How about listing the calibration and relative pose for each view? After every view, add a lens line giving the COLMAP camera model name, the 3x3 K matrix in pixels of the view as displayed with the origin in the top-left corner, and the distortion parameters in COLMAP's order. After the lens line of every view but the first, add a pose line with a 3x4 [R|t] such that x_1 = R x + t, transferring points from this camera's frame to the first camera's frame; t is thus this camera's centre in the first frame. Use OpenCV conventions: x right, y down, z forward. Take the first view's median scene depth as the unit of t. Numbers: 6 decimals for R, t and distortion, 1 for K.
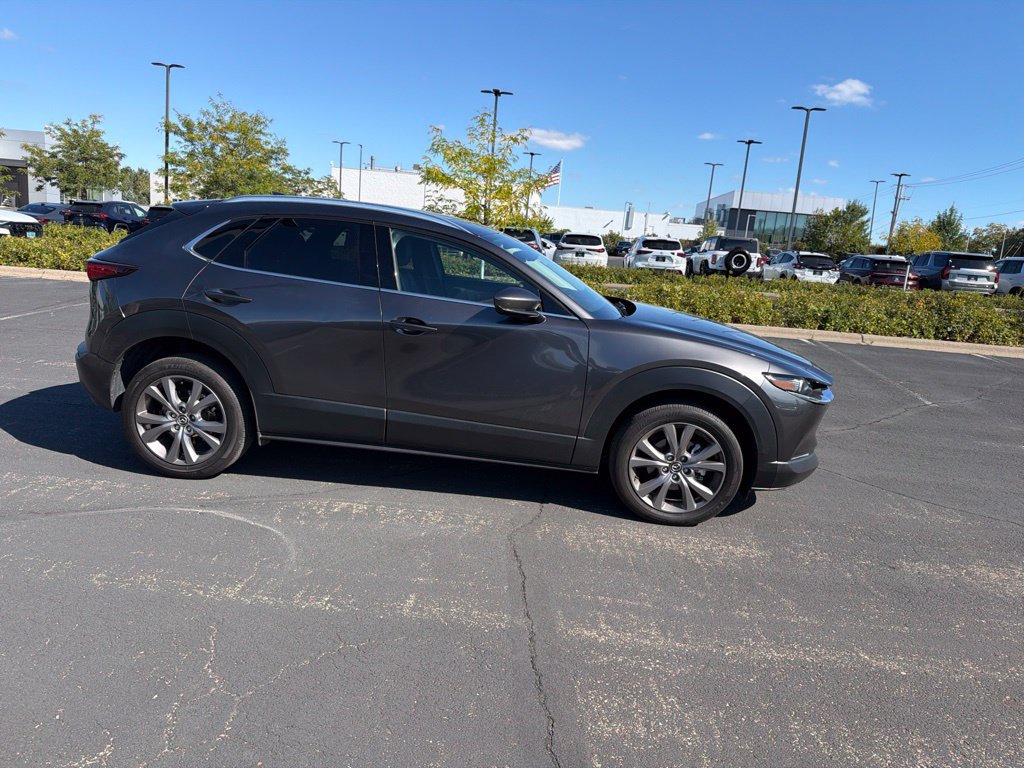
lens RADIAL K [[712.0, 0, 514.1], [0, 712.0, 386.8], [0, 0, 1]] dist [0.068085, -0.101321]
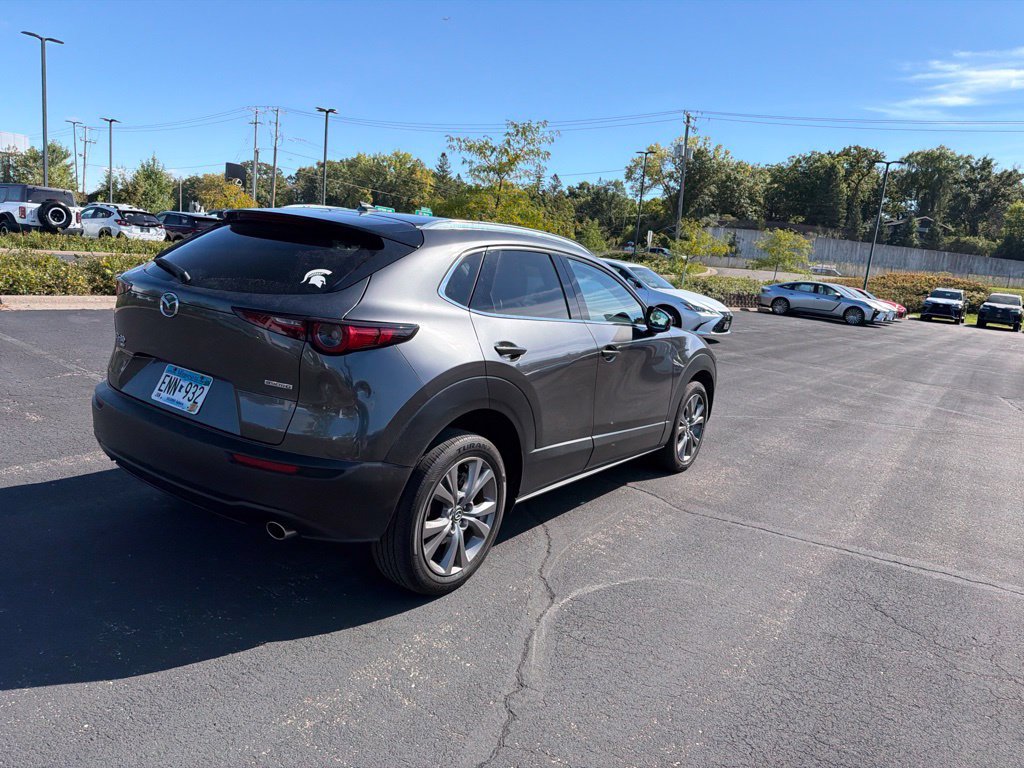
lens RADIAL K [[712.9, 0, 511.5], [0, 712.9, 386.8], [0, 0, 1]] dist [0.047540, -0.052732]
pose [[0.517786, -0.180631, 0.836224, -1.027321], [0.117944, 0.983195, 0.139347, -0.184957], [-0.847341, 0.026476, 0.530389, 0.533445]]
